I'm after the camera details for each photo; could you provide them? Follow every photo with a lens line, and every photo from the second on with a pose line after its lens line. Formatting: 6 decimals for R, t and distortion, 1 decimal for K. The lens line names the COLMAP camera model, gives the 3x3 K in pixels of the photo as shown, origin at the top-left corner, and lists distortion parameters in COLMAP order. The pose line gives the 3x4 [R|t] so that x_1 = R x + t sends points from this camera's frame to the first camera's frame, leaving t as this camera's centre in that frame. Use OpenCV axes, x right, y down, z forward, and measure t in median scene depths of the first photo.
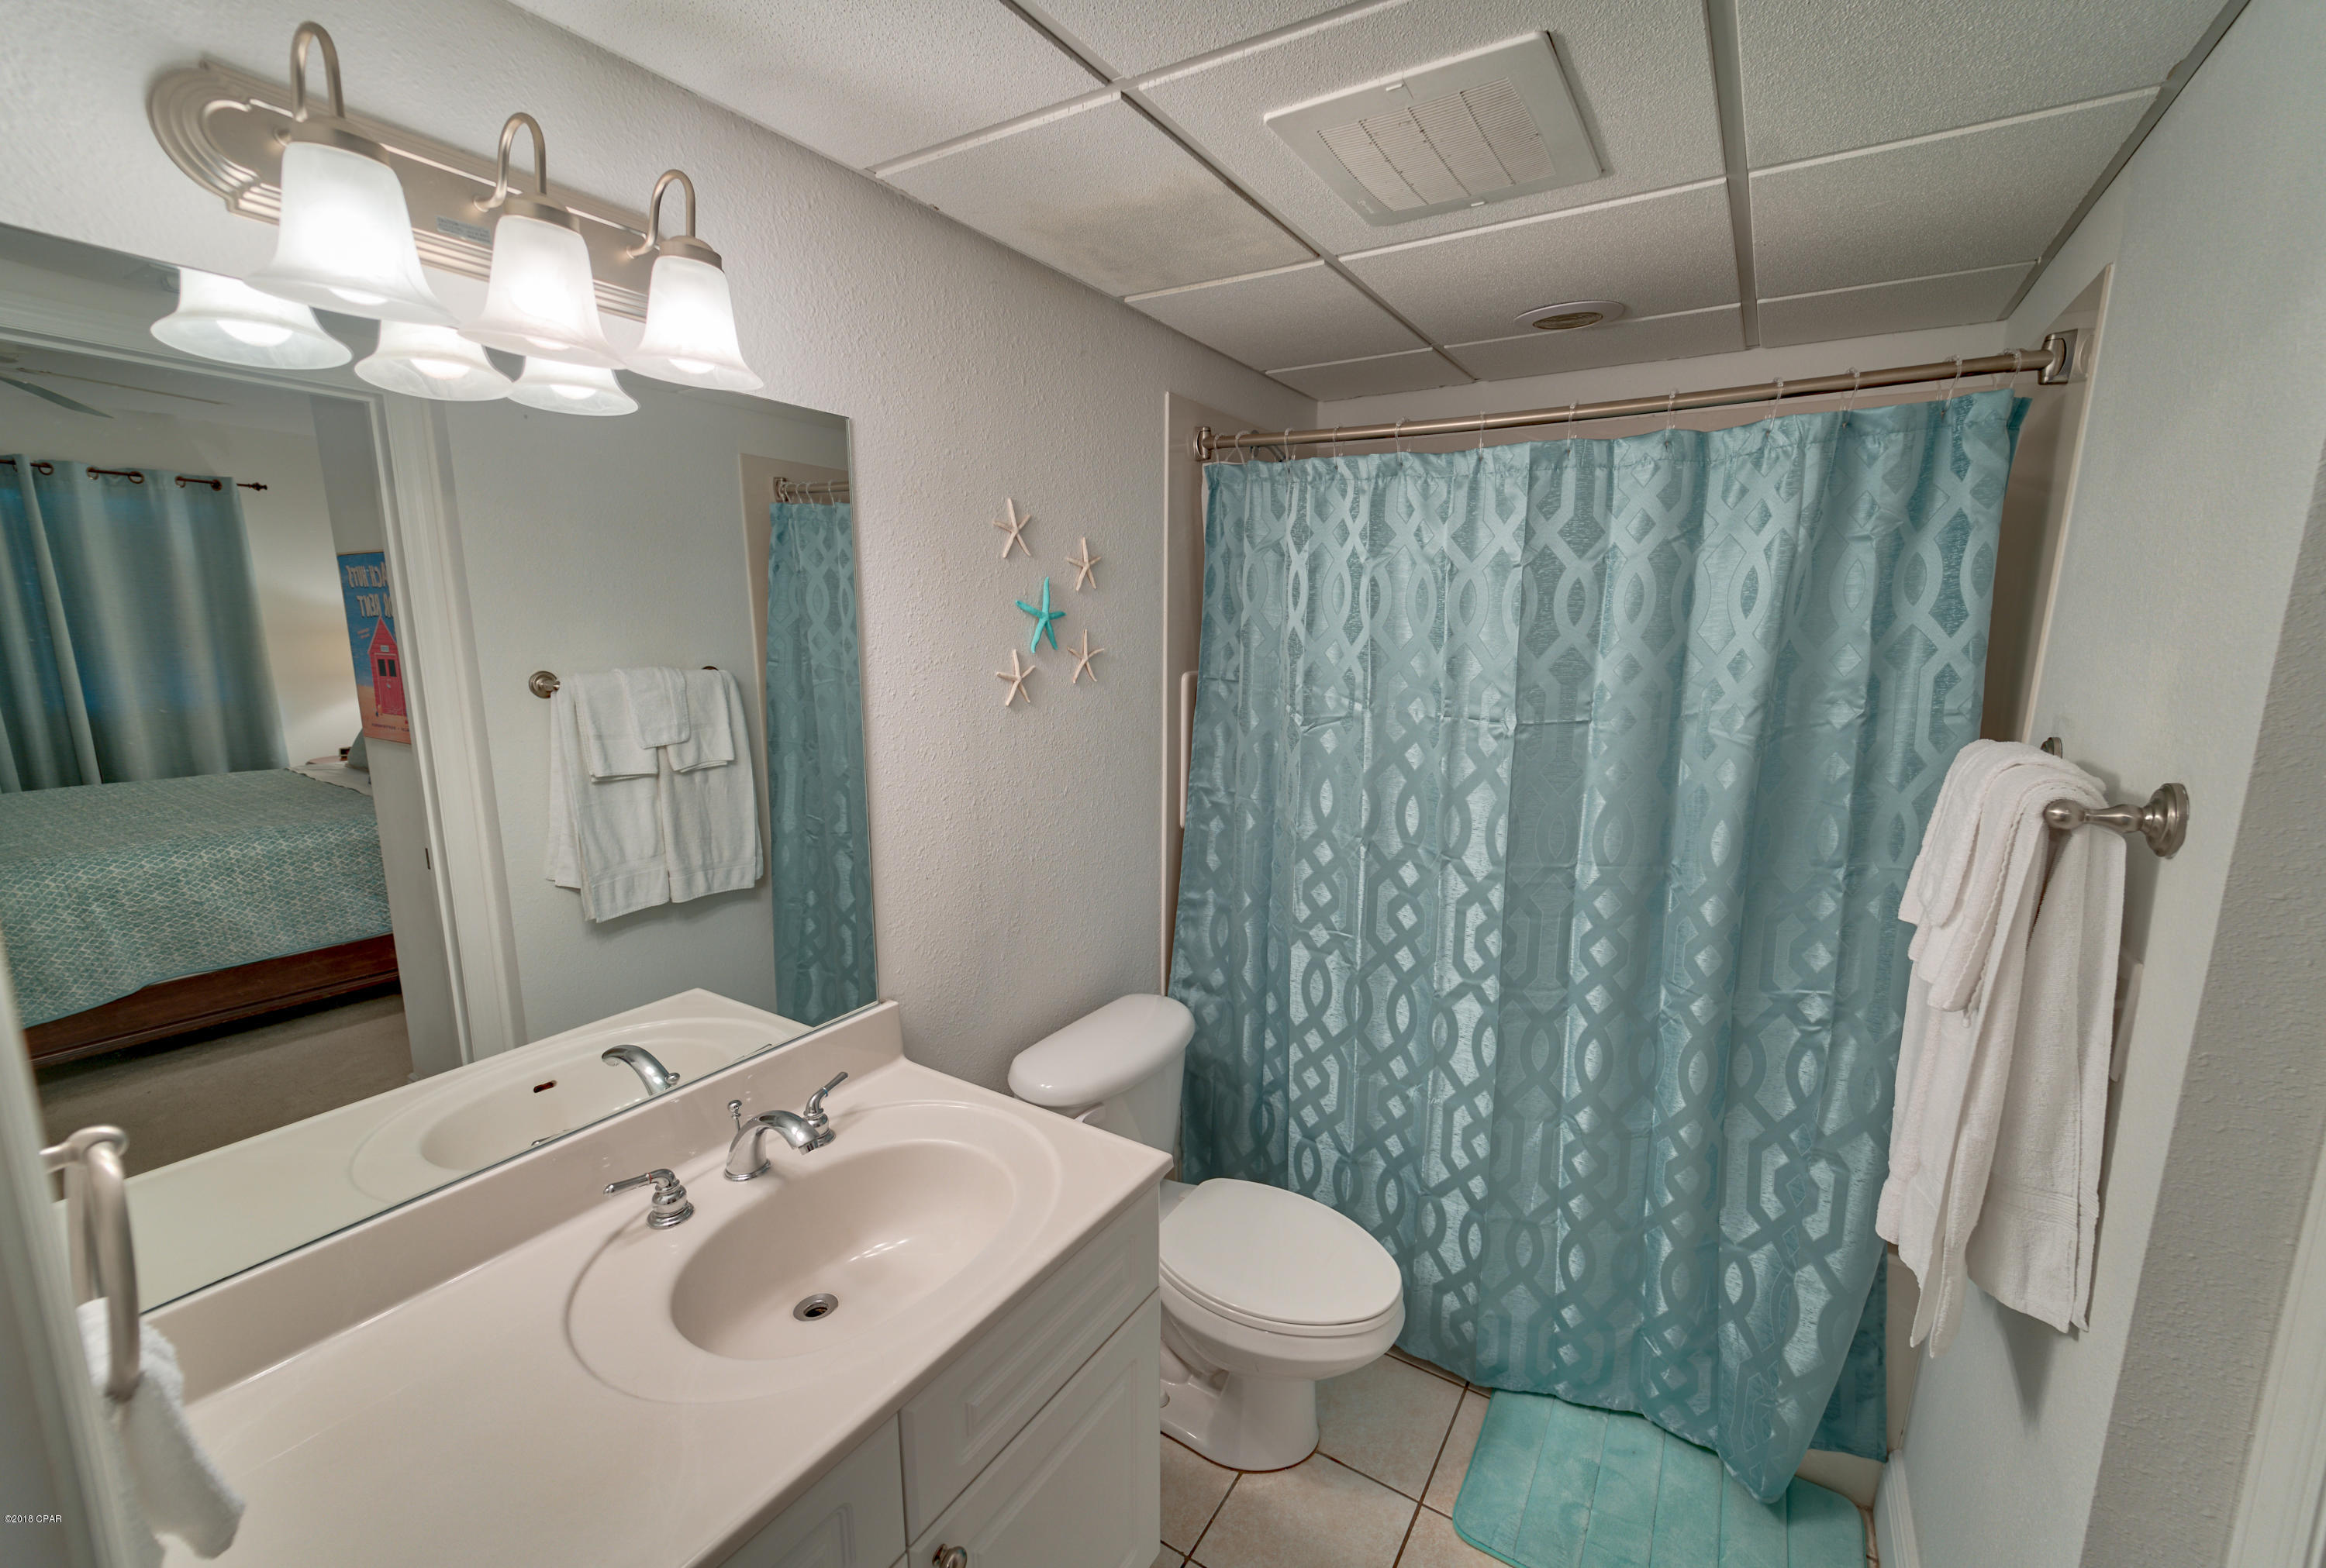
lens RADIAL K [[934.7, 0, 1198.2], [0, 934.7, 773.6], [0, 0, 1]] dist [0.001911, -0.000883]
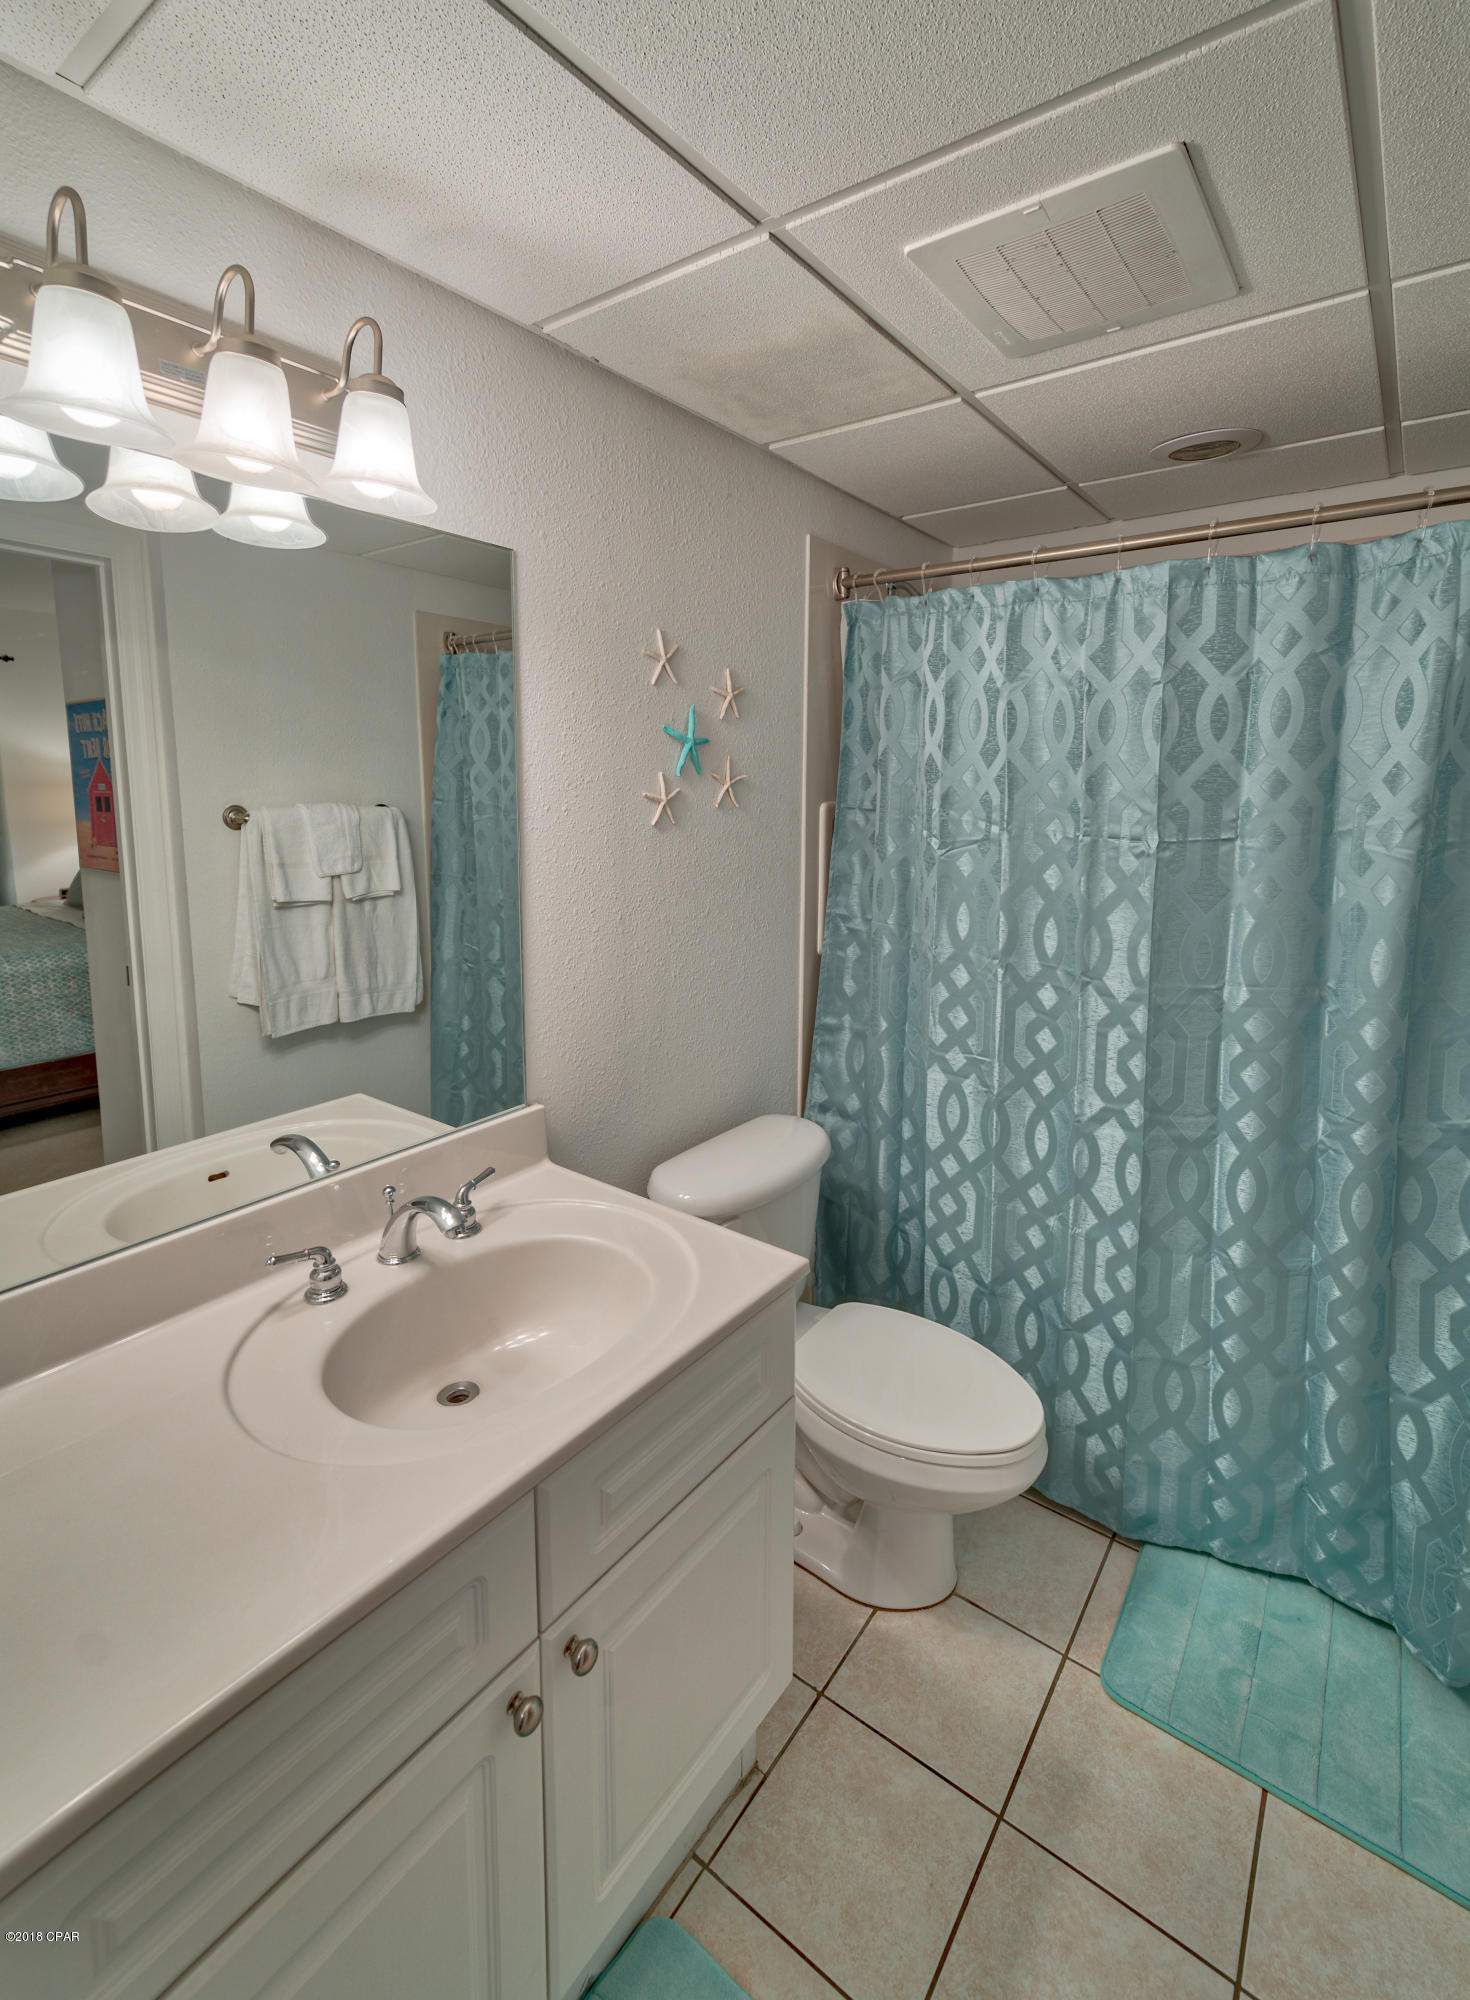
lens RADIAL K [[900.5, 0, 752.9], [0, 900.5, 880.7], [0, 0, 1]] dist [0.004872, -0.002973]
pose [[0.996048, 0.006476, -0.088579, -0.003533], [-0.011544, 0.998318, -0.056820, 0.047654], [0.088062, 0.057618, 0.994447, 0.012748]]
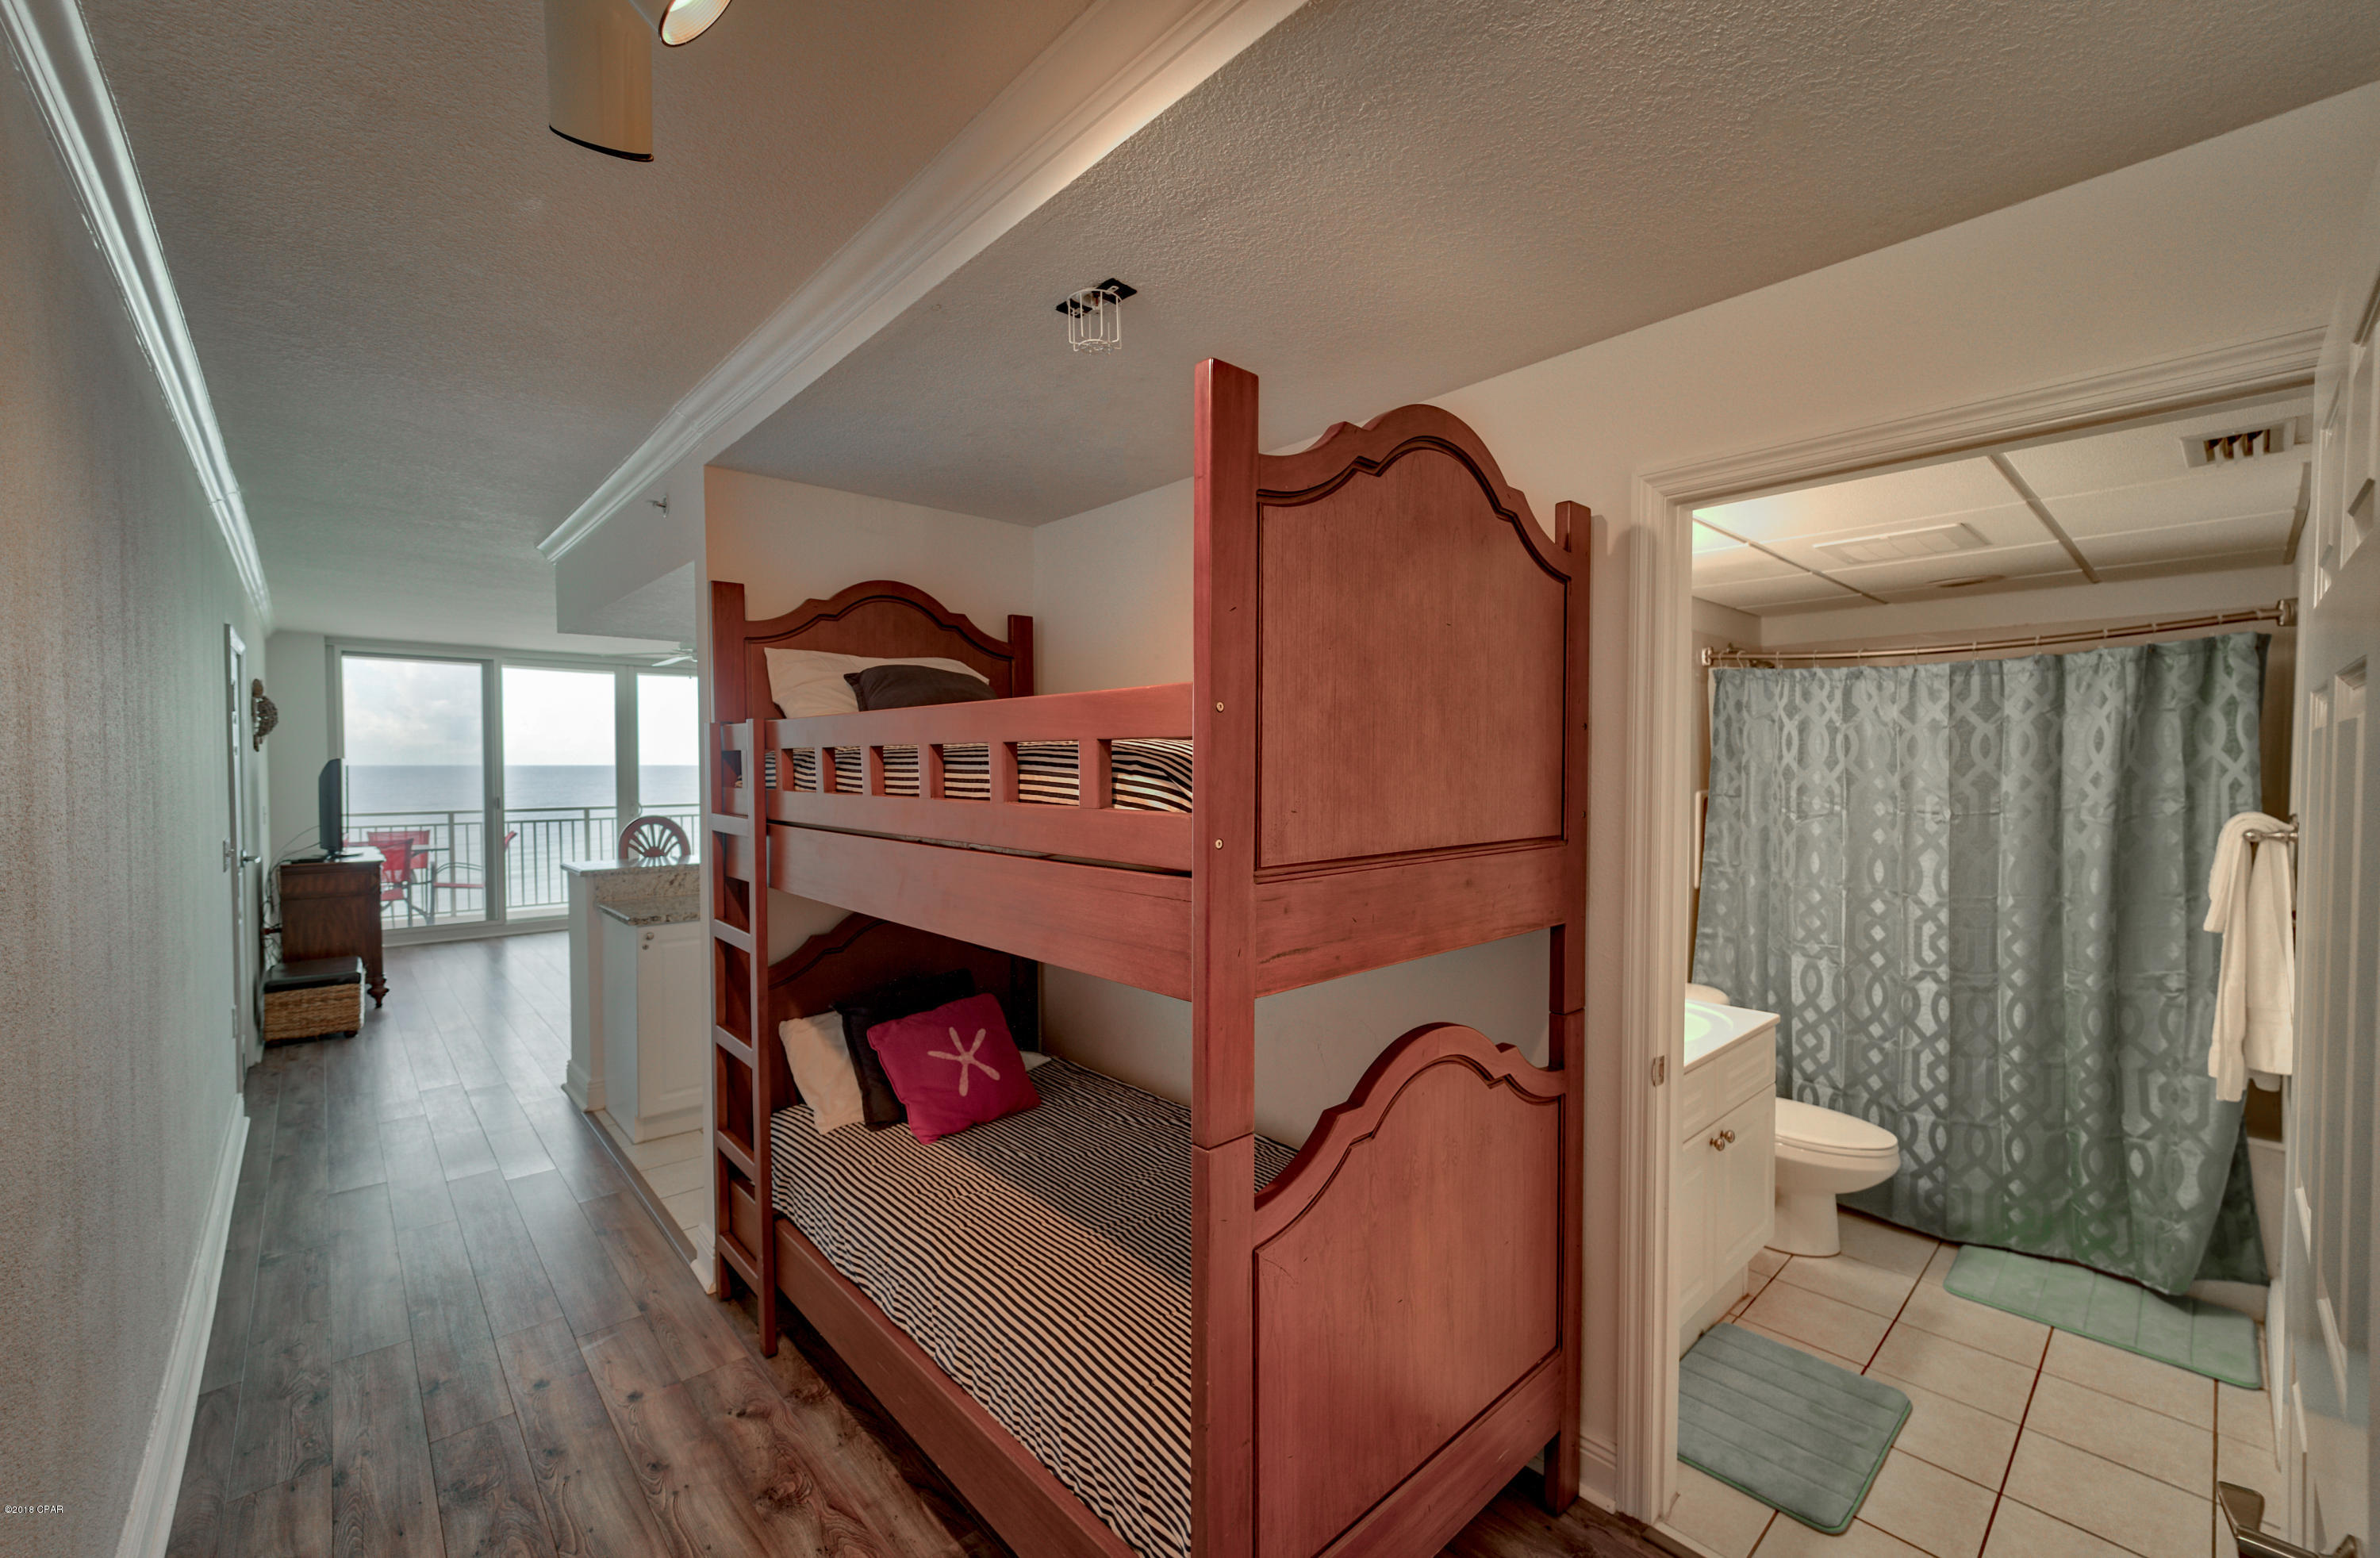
lens RADIAL K [[949.8, 0, 1203.8], [0, 949.8, 775.5], [0, 0, 1]] dist [-0.006911, 0.002261]
pose [[0.960315, -0.007920, -0.278804, -0.517151], [-0.034239, 0.988689, -0.146017, 0.183668], [0.276807, 0.149769, 0.949182, -1.103371]]
